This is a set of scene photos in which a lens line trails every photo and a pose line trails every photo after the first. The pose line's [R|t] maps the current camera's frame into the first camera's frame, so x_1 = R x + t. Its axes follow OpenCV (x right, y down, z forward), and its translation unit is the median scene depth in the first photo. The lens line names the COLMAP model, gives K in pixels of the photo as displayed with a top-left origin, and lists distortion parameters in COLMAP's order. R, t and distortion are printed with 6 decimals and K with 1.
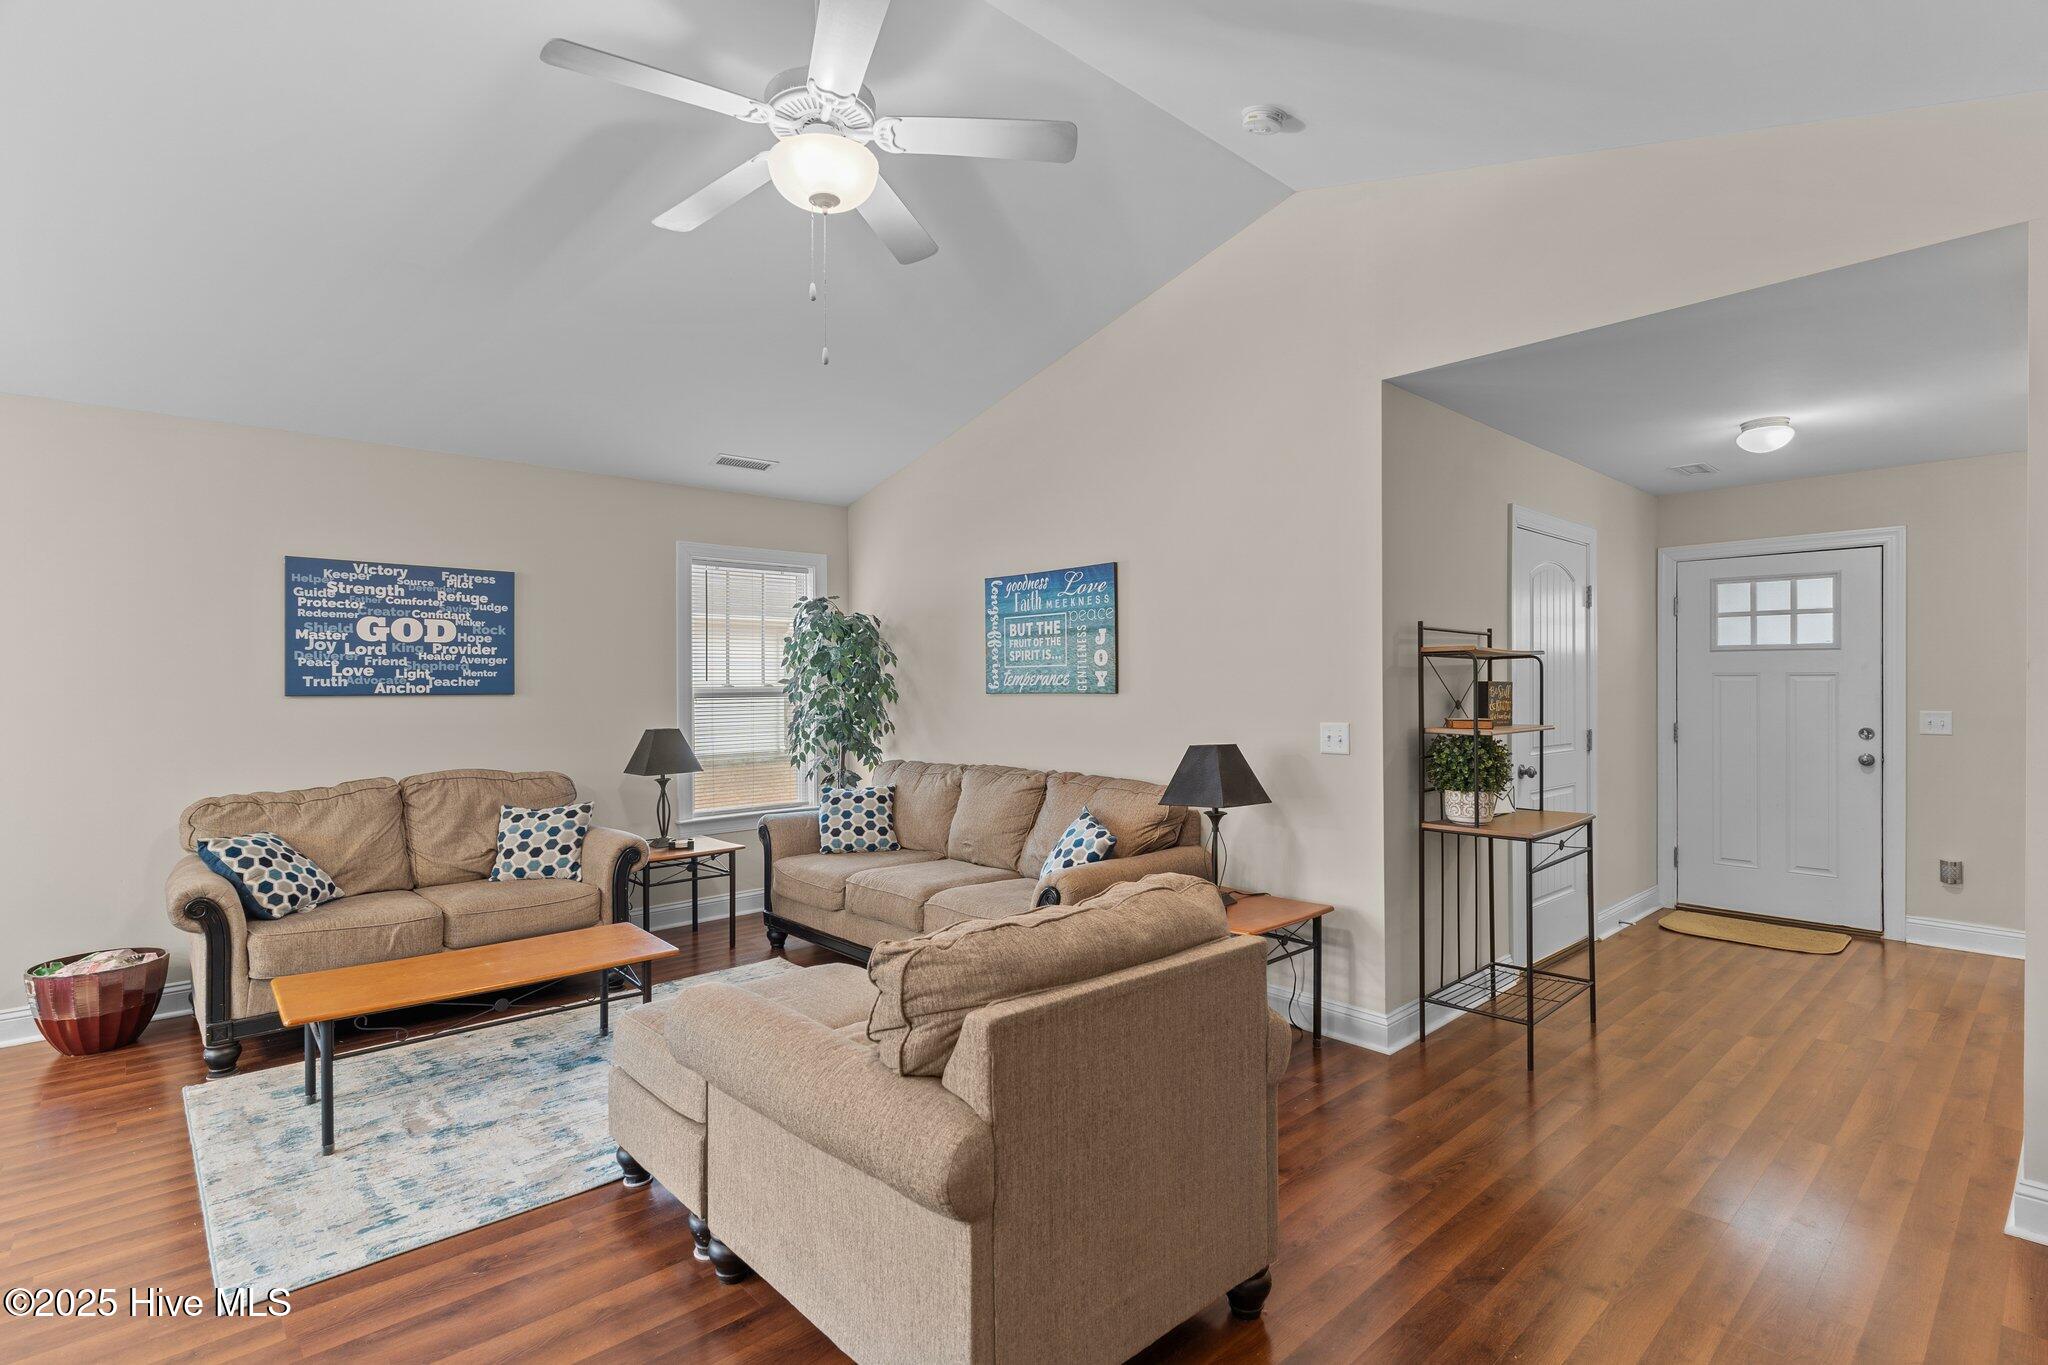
lens RADIAL K [[981.9, 0, 1024.7], [0, 981.9, 681.0], [0, 0, 1]] dist [0.000654, -0.000181]
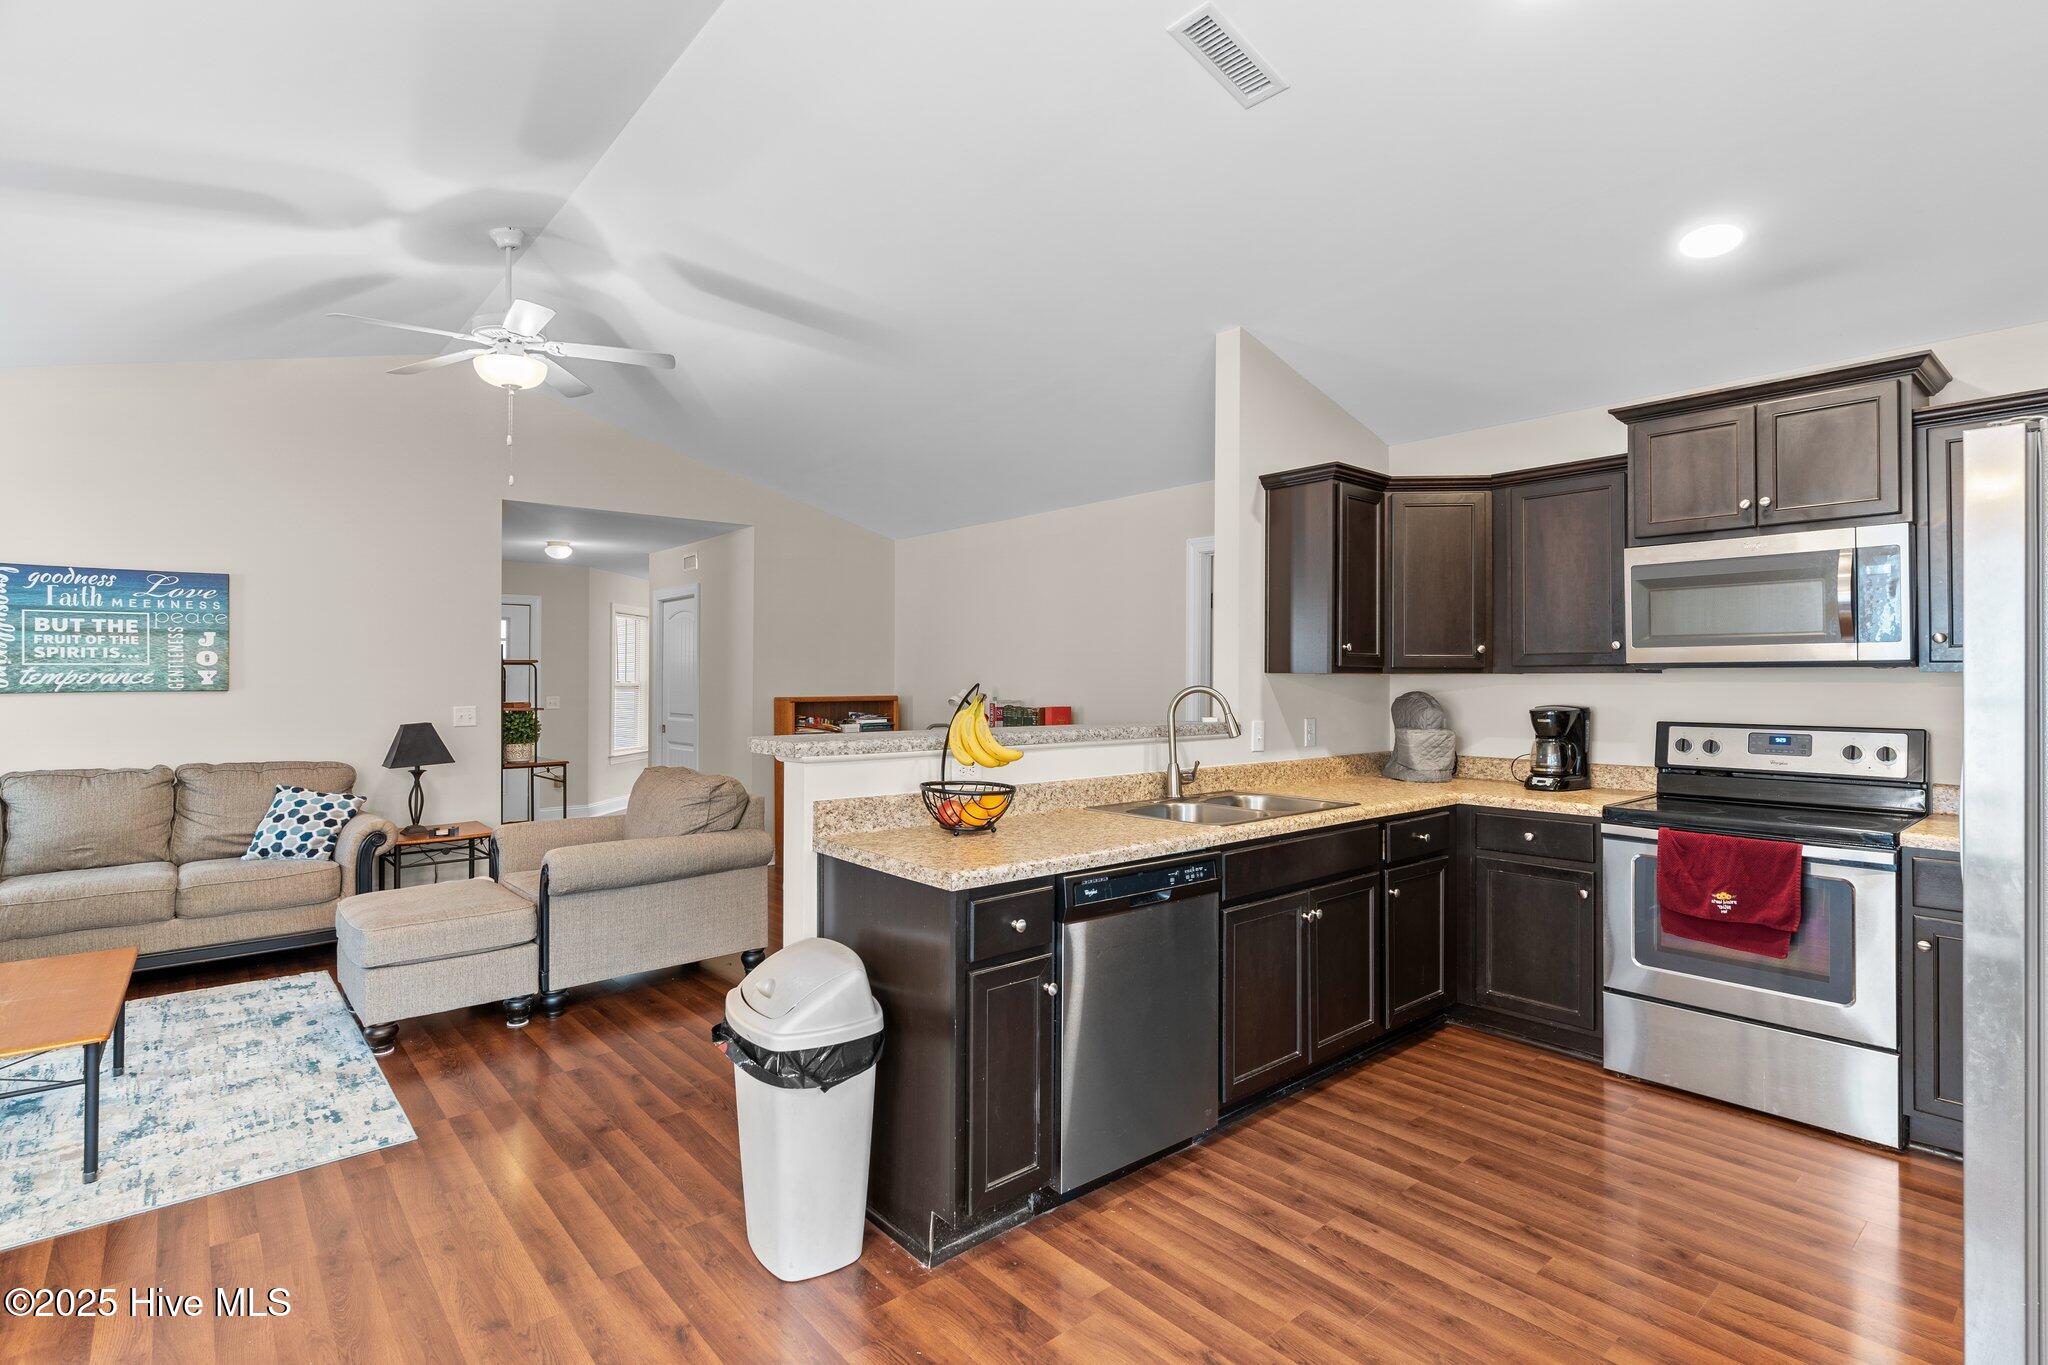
lens RADIAL K [[981.9, 0, 1016.3], [0, 981.9, 668.2], [0, 0, 1]] dist [0.000654, -0.000181]
pose [[0.037123, 0.014670, 0.999203, -1.022250], [0.002408, 0.999888, -0.014770, 0.006050], [-0.999308, 0.002954, 0.037084, 0.053795]]
